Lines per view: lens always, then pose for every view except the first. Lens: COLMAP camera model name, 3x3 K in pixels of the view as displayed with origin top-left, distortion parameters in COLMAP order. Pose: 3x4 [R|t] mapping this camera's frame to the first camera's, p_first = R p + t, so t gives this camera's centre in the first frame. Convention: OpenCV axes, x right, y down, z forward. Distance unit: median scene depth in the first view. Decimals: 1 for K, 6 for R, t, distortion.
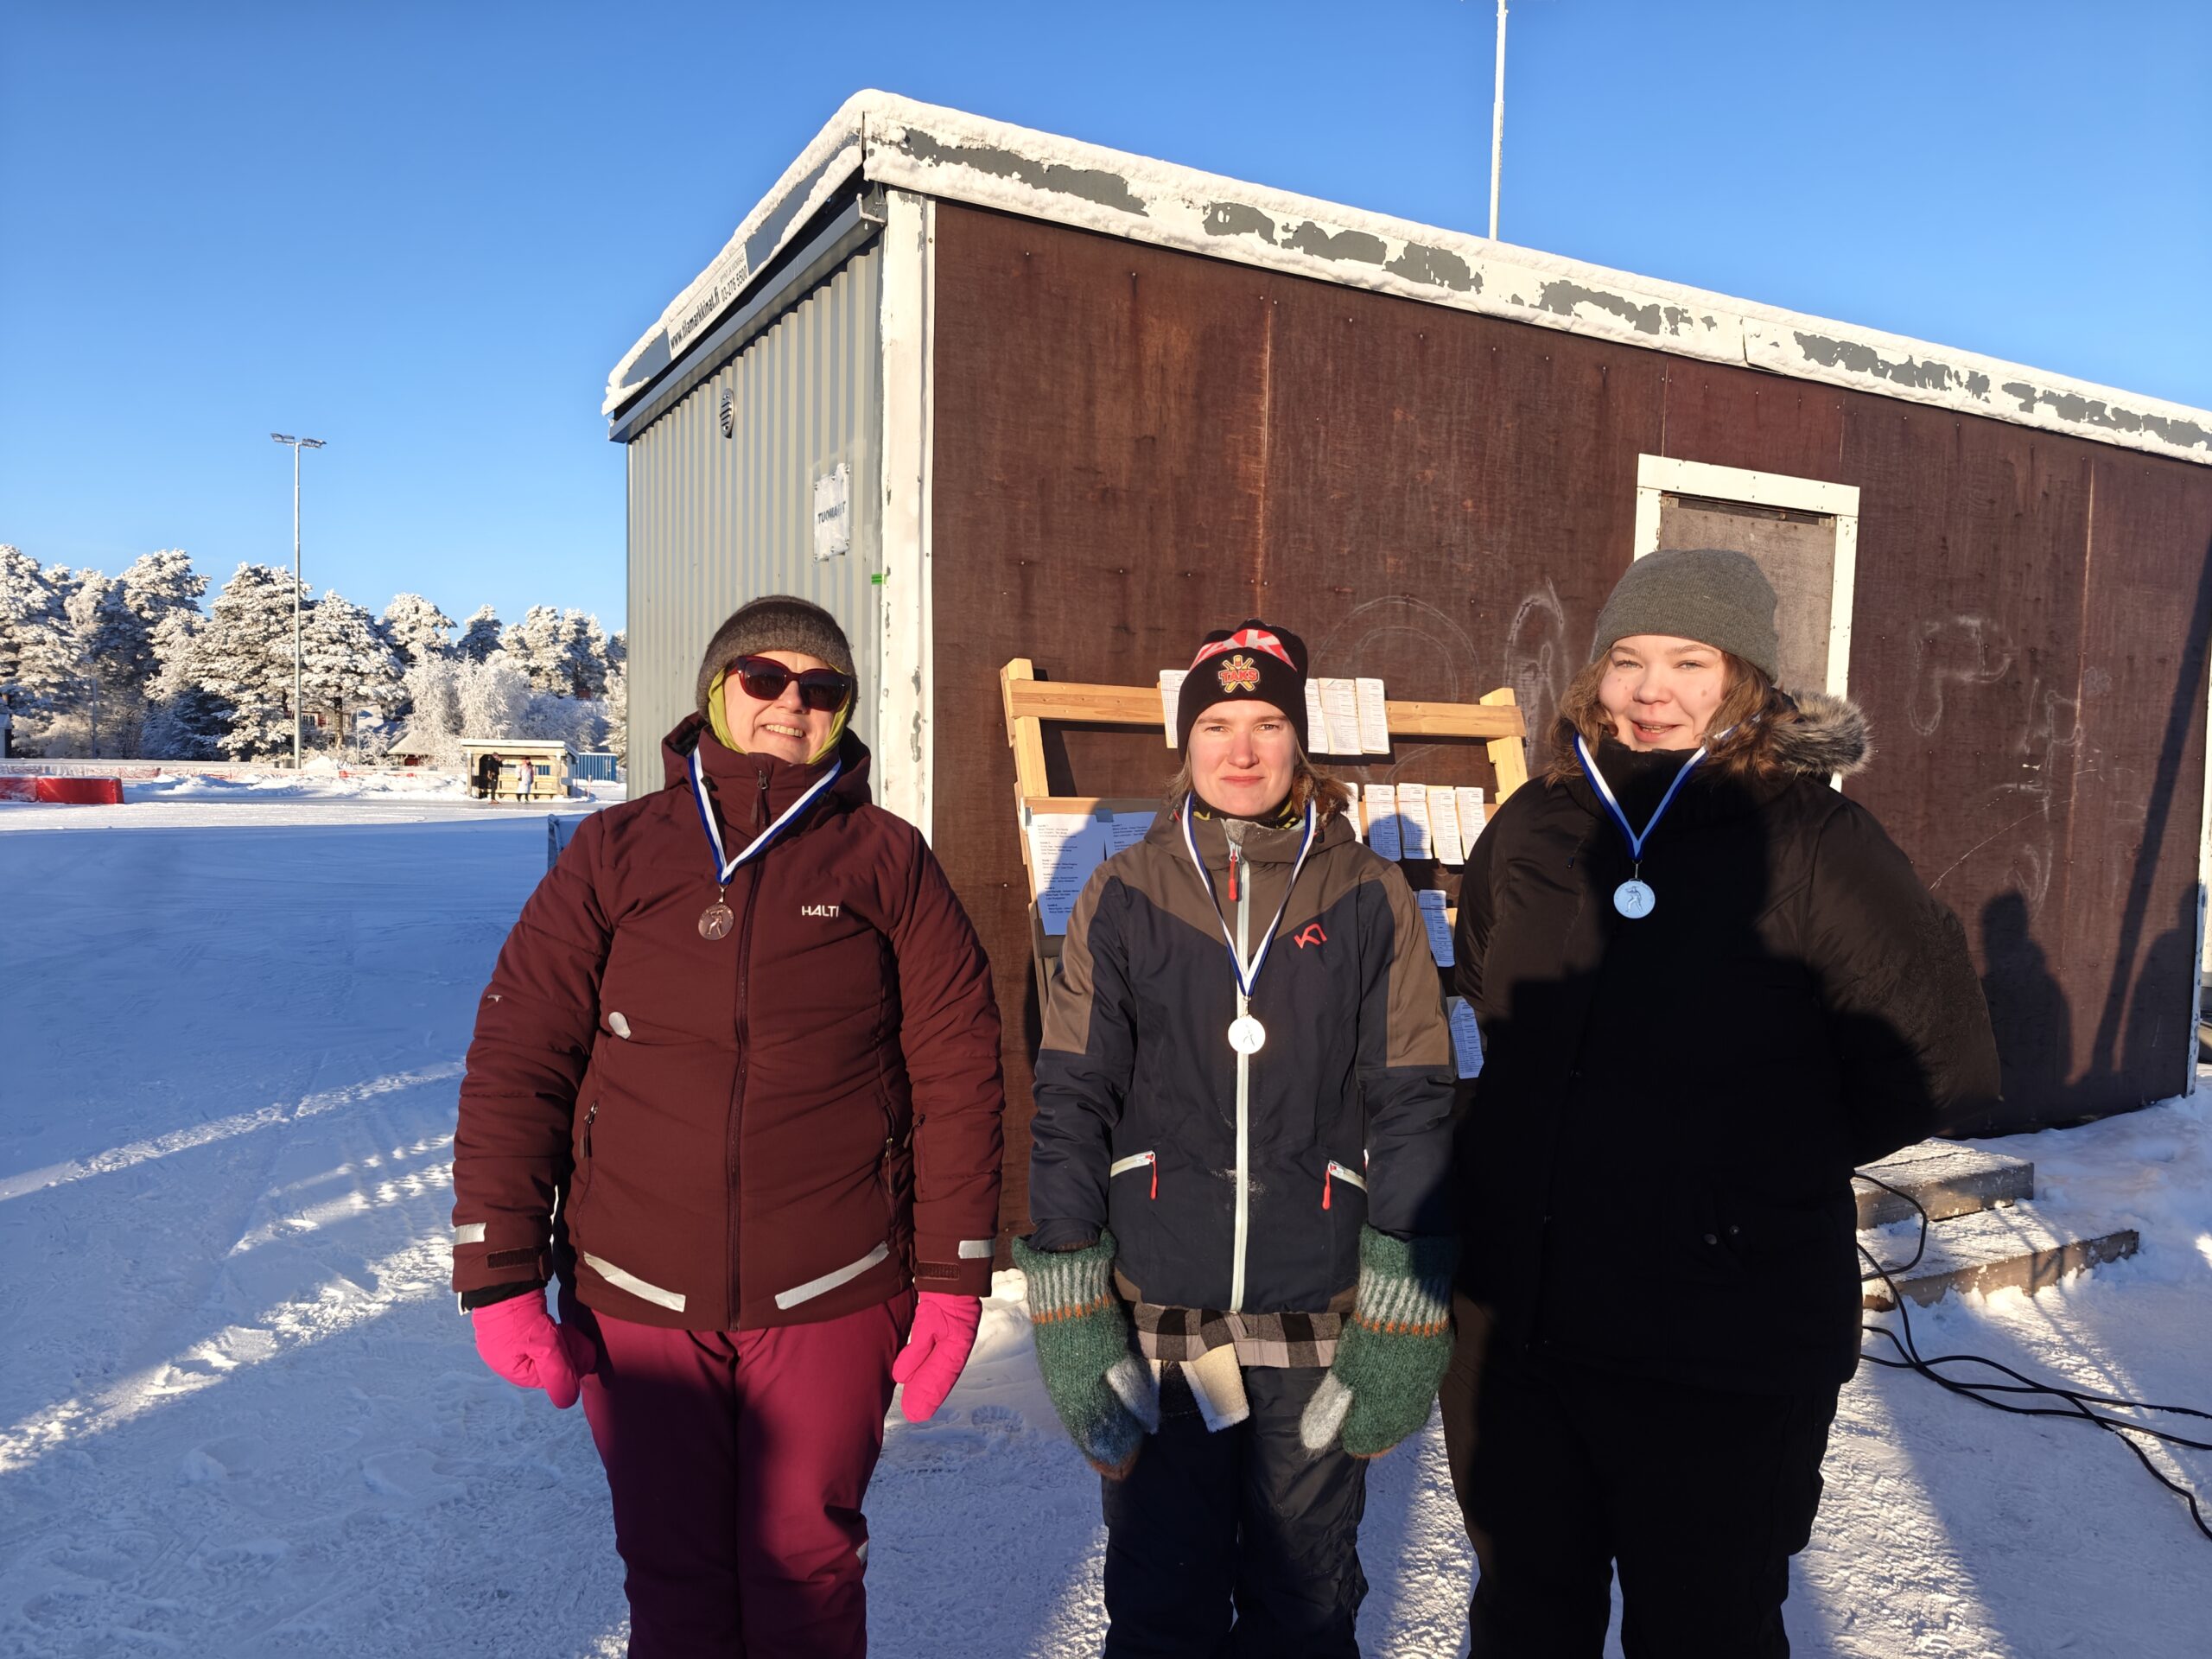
lens RADIAL K [[1525.8, 0, 1104.9], [0, 1525.8, 841.0], [0, 0, 1]] dist [0.025751, 0.001137]
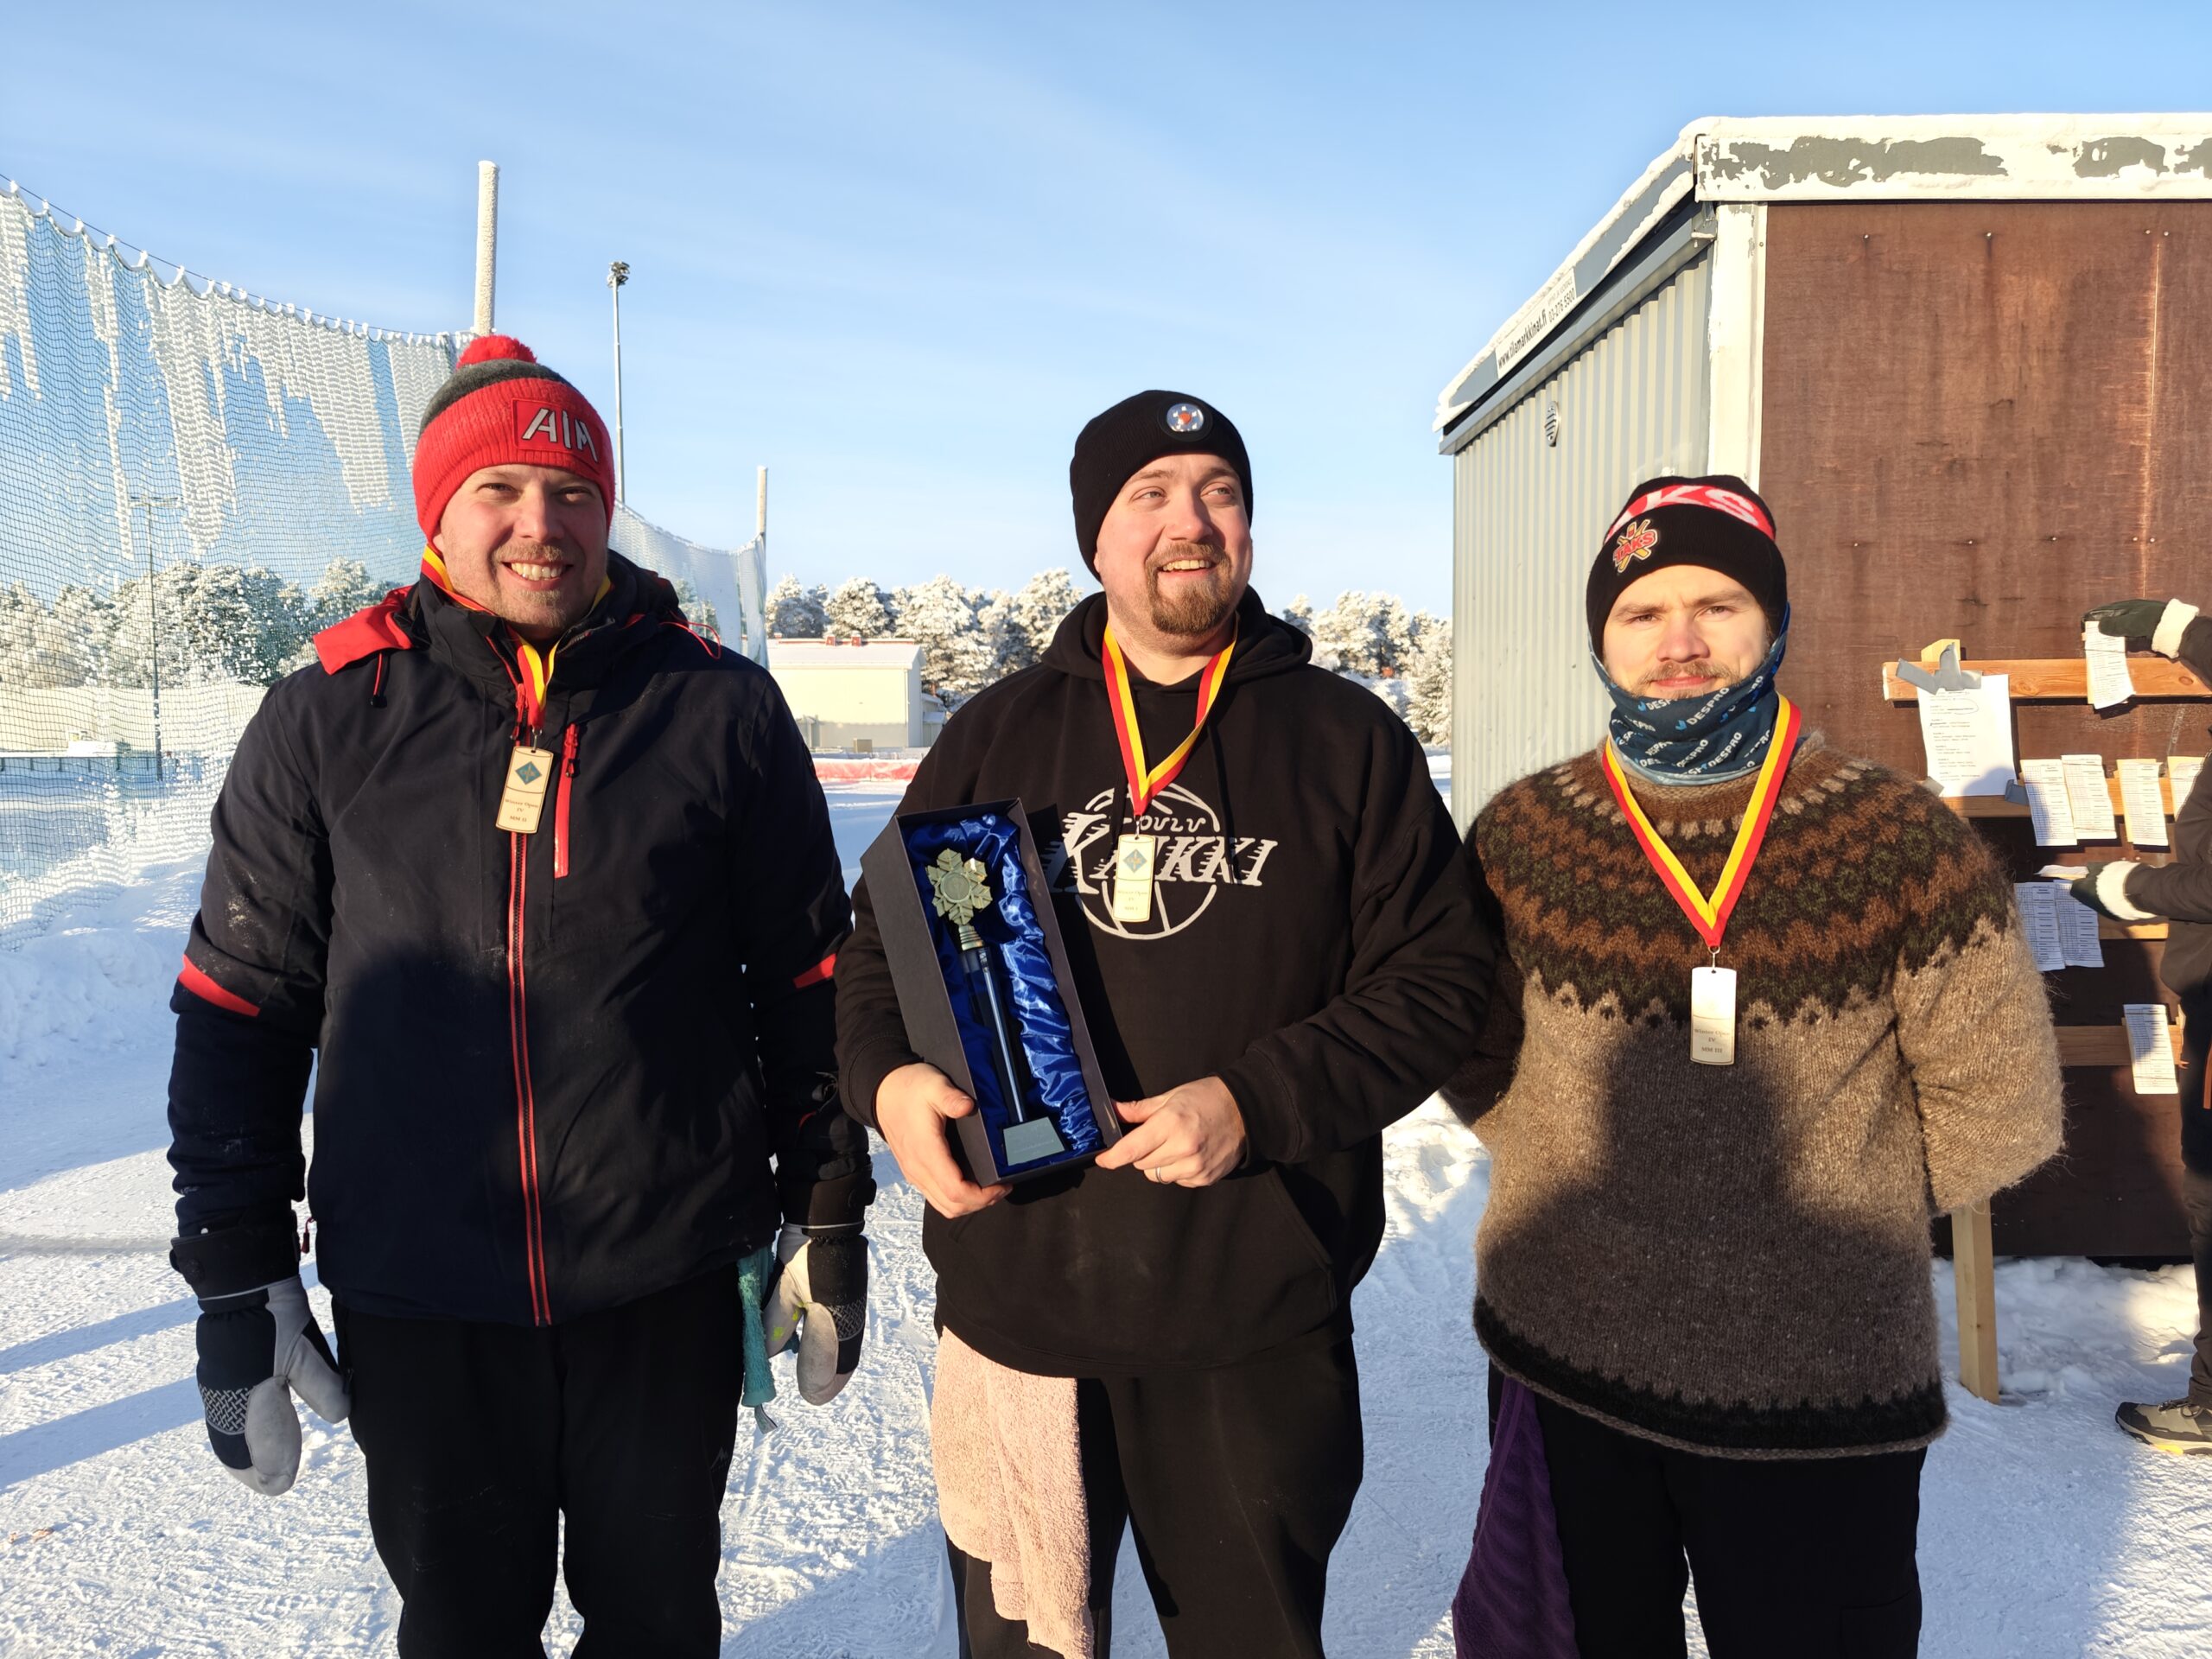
lens RADIAL K [[1511.2, 0, 1102.7], [0, 1511.2, 841.9], [0, 0, 1]] dist [0.084479, -0.092170]
pose [[0.871363, 0.009047, -0.490555, 0.010909], [0.000349, 0.999818, 0.019060, -0.004921], [0.490638, -0.016780, 0.871202, -0.118918]]
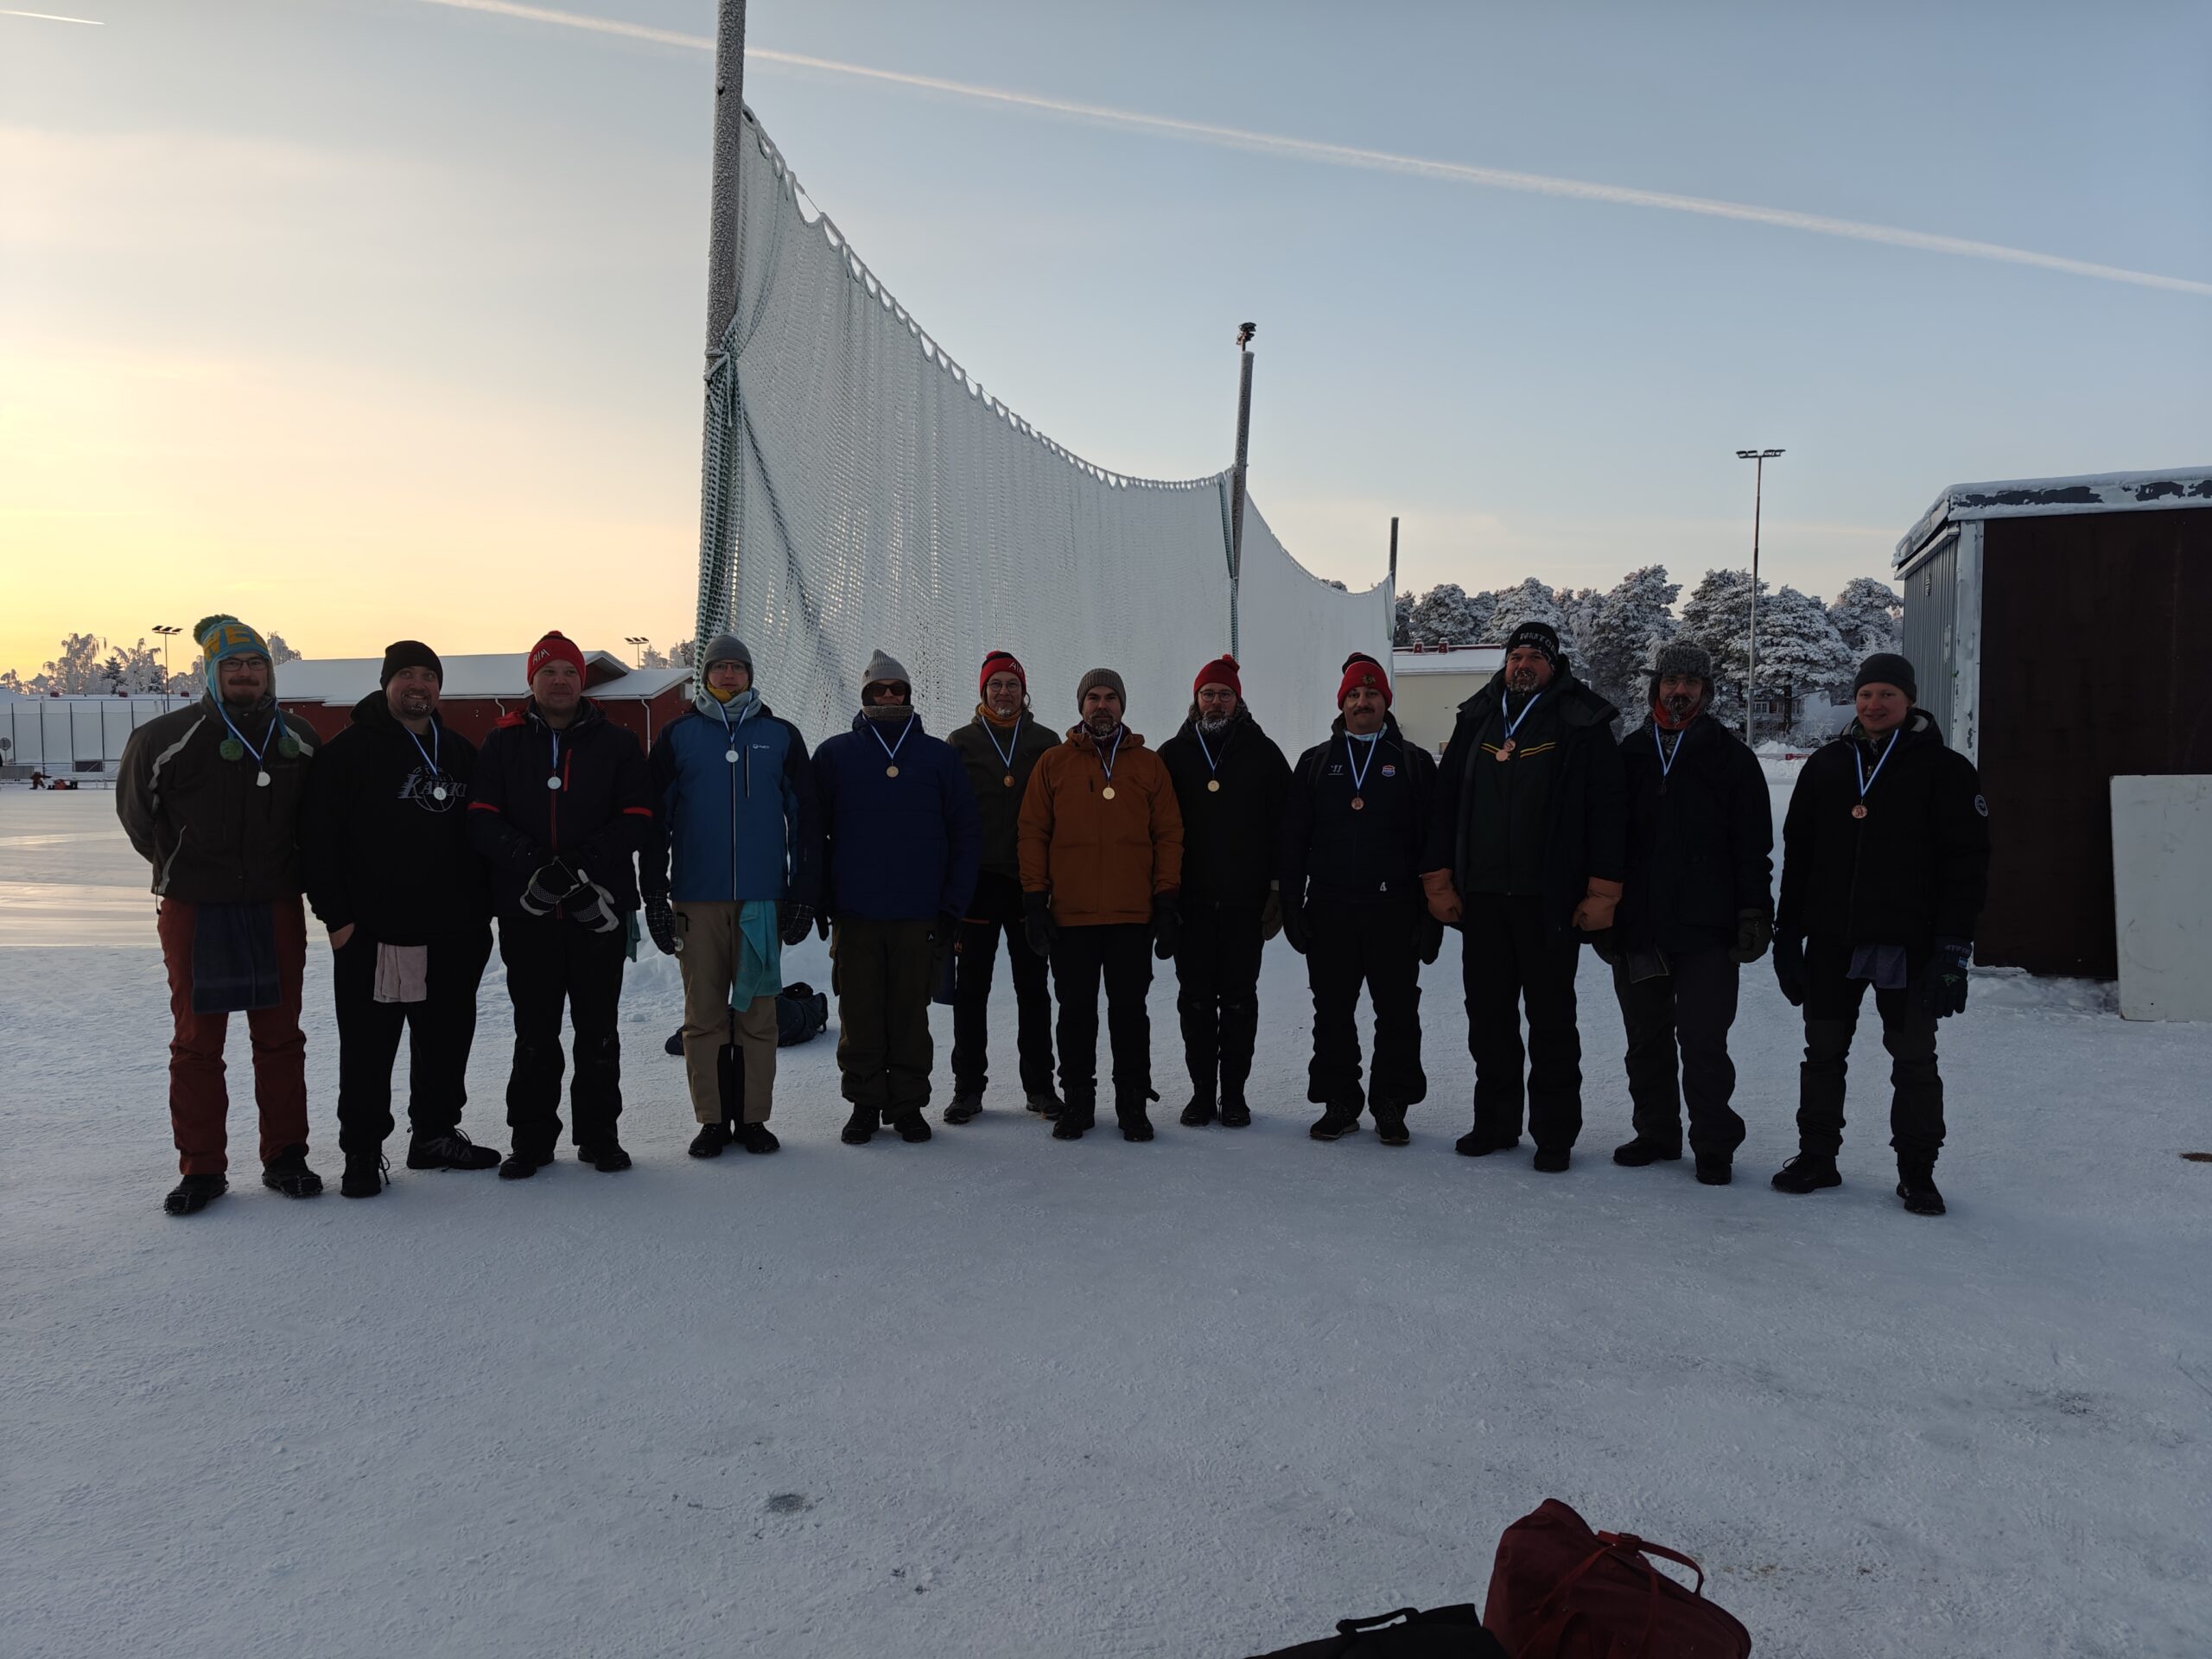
lens RADIAL K [[1497.2, 0, 1087.6], [0, 1497.2, 867.6], [0, 0, 1]] dist [0.055349, -0.055808]
pose [[0.624577, 0.037890, -0.780044, 0.786501], [-0.015045, 0.999221, 0.036490, 0.064058], [0.780819, -0.011055, 0.624660, -1.430395]]
